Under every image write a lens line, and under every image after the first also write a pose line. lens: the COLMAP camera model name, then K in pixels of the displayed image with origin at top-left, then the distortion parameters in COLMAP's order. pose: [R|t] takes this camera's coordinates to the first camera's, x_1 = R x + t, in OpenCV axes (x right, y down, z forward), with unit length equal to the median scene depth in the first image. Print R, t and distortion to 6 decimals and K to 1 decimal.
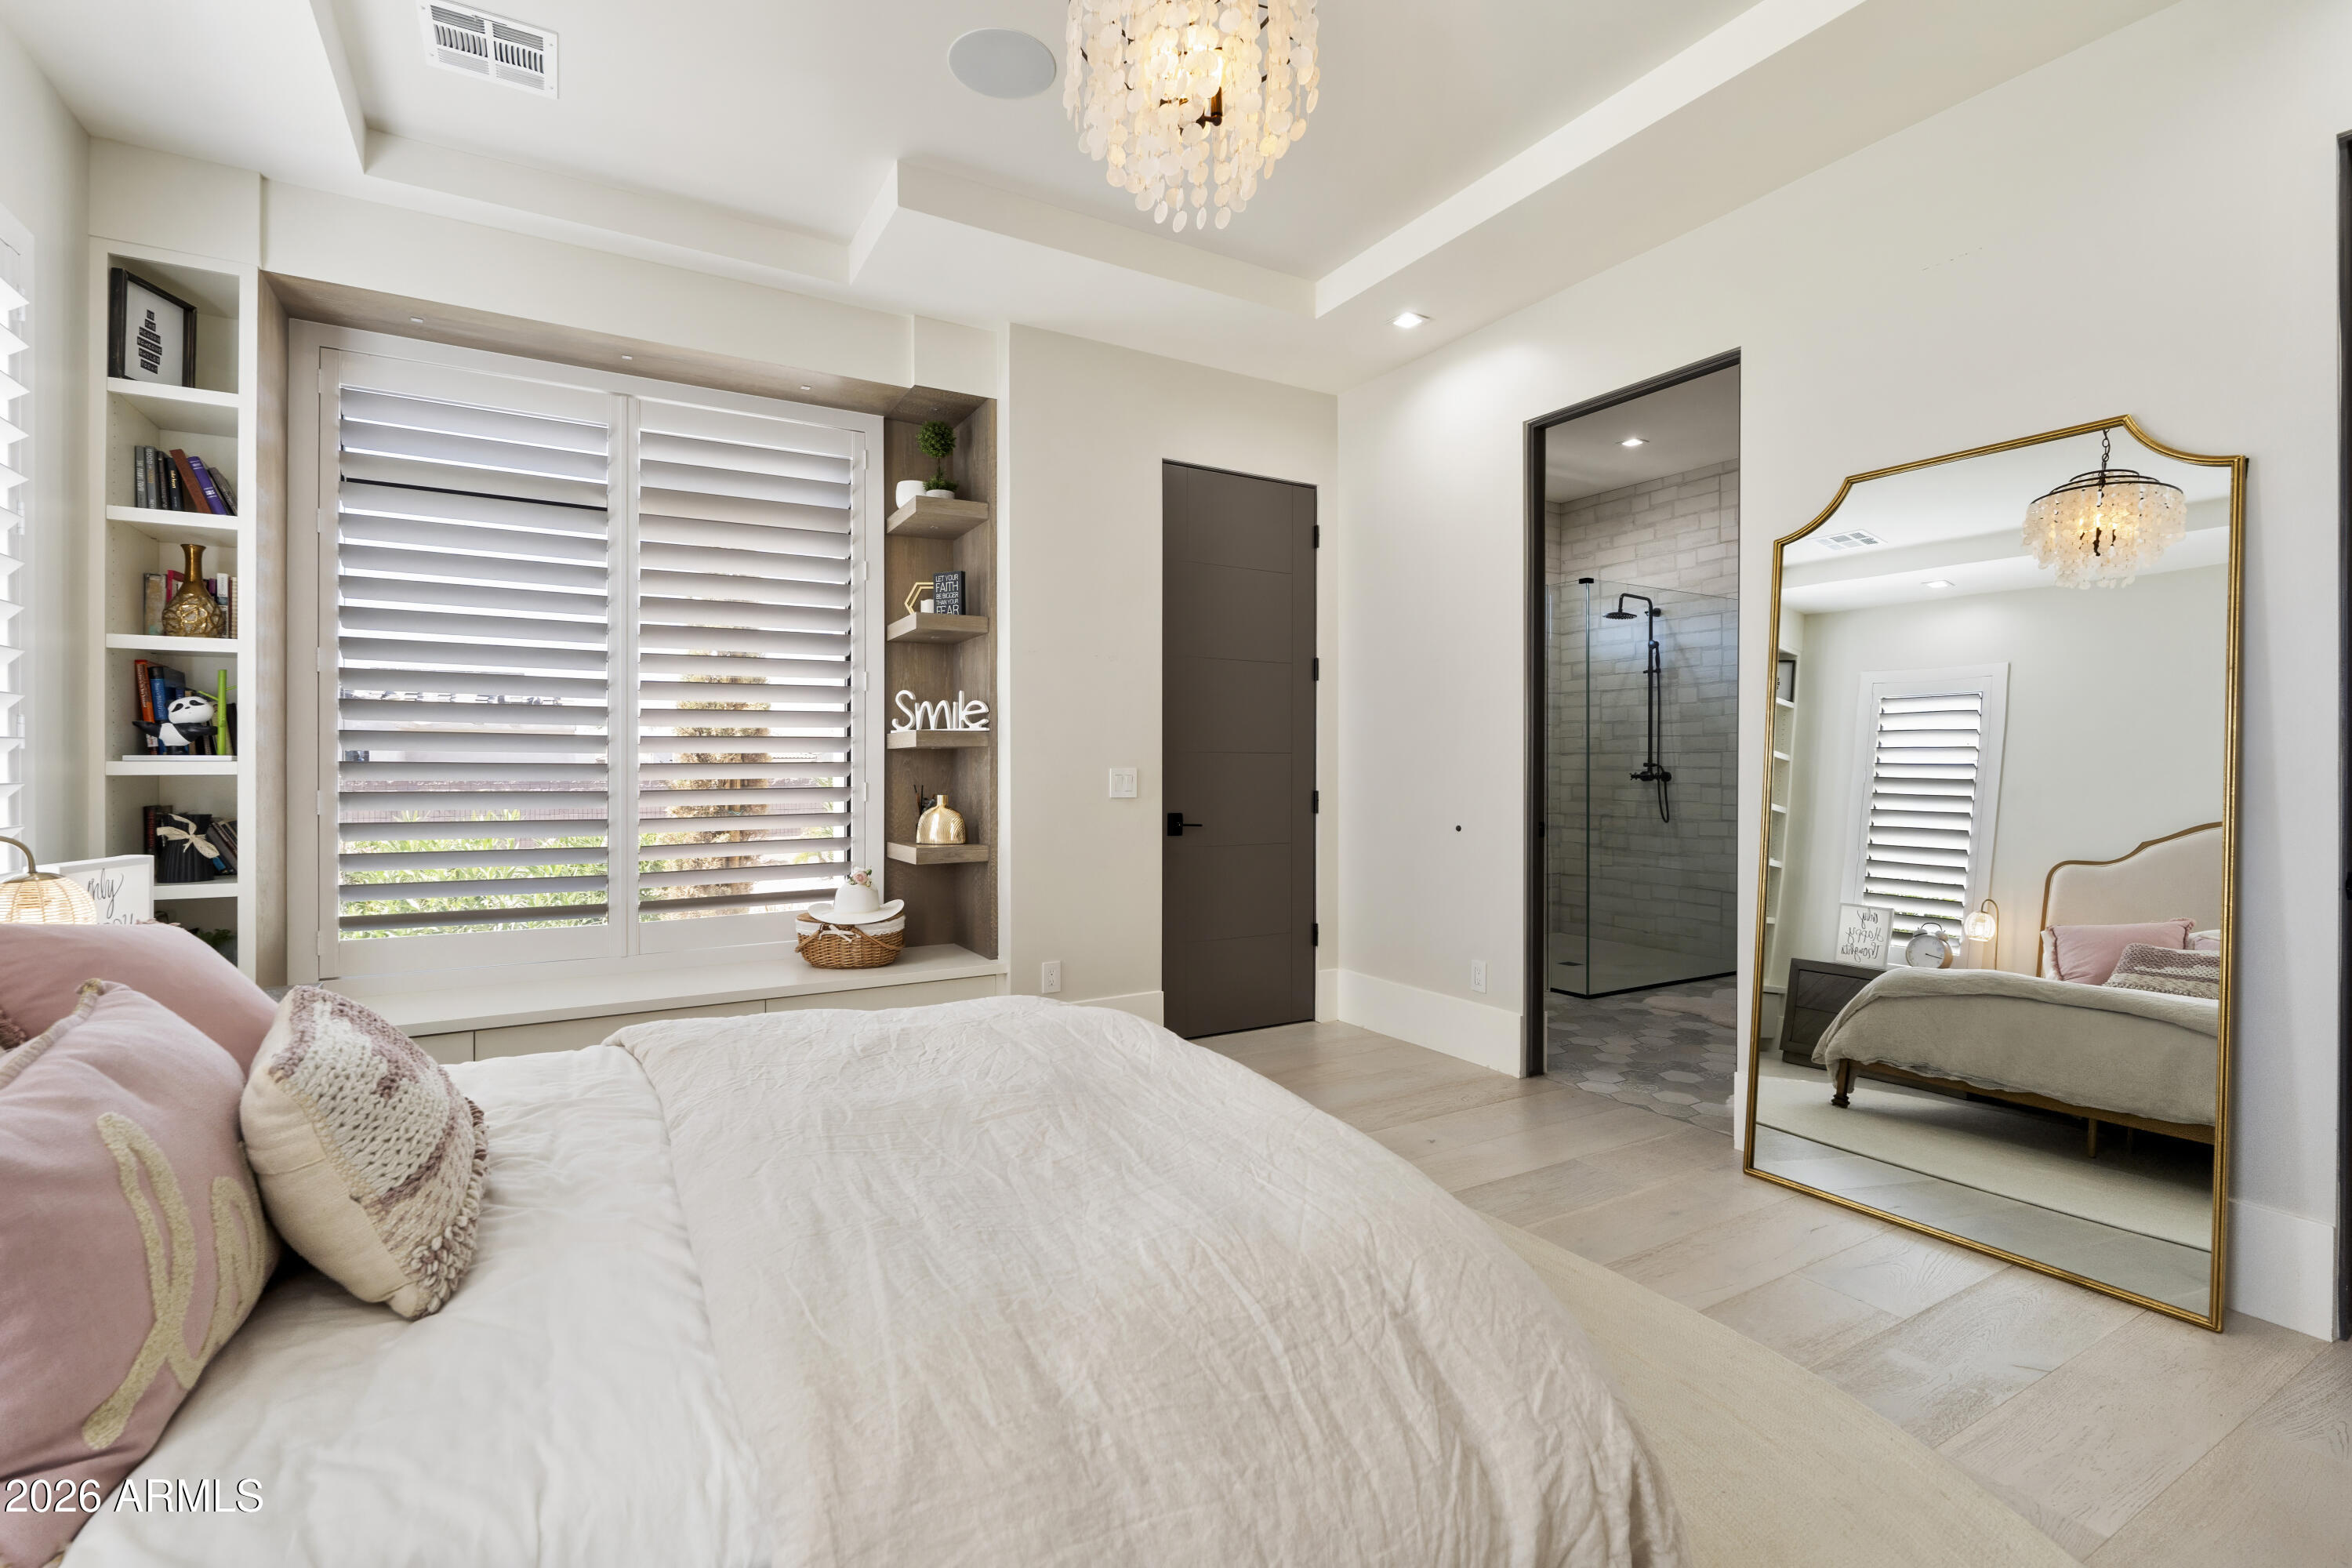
lens RADIAL K [[1051.2, 0, 1171.8], [0, 1051.2, 773.0], [0, 0, 1]] dist [-0.005143, -0.000167]
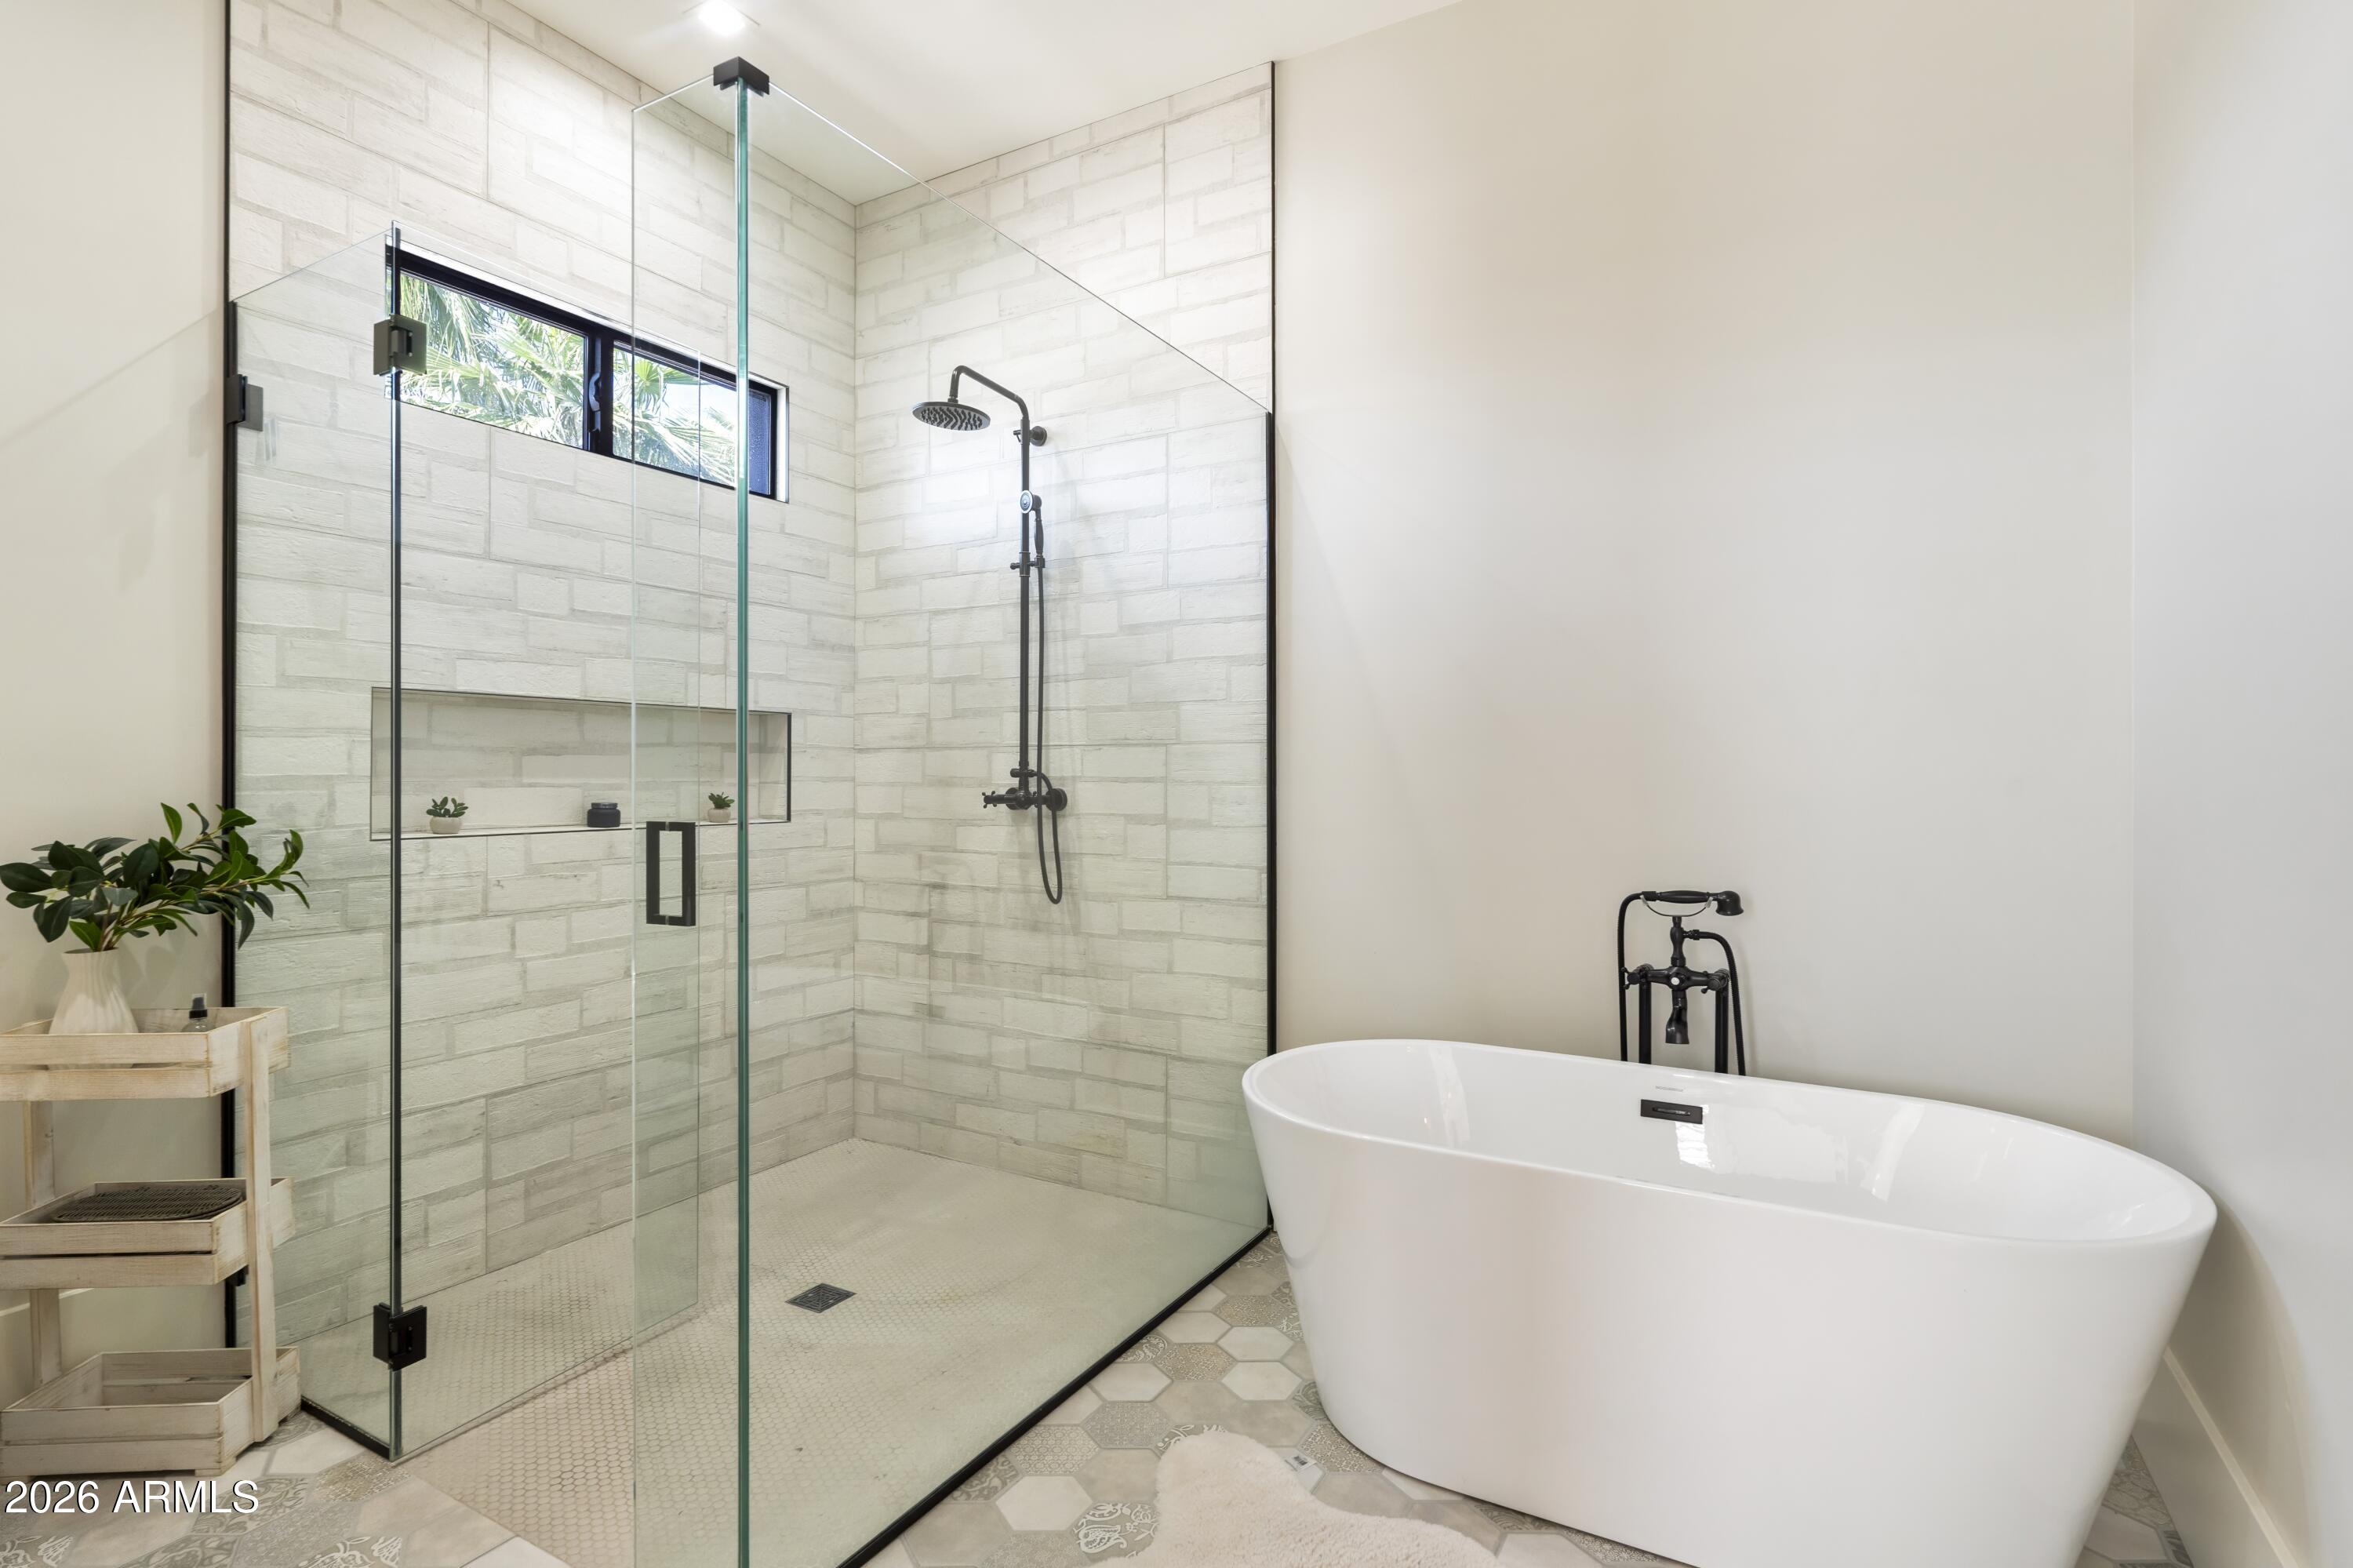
lens RADIAL K [[1135.8, 0, 1179.2], [0, 1135.8, 783.1], [0, 0, 1]] dist [-0.005539, -0.000744]
pose [[0.875883, 0.003838, 0.482509, 0.282226], [-0.001323, 0.999984, -0.005554, -0.001190], [-0.482522, 0.004226, 0.875874, 0.548543]]
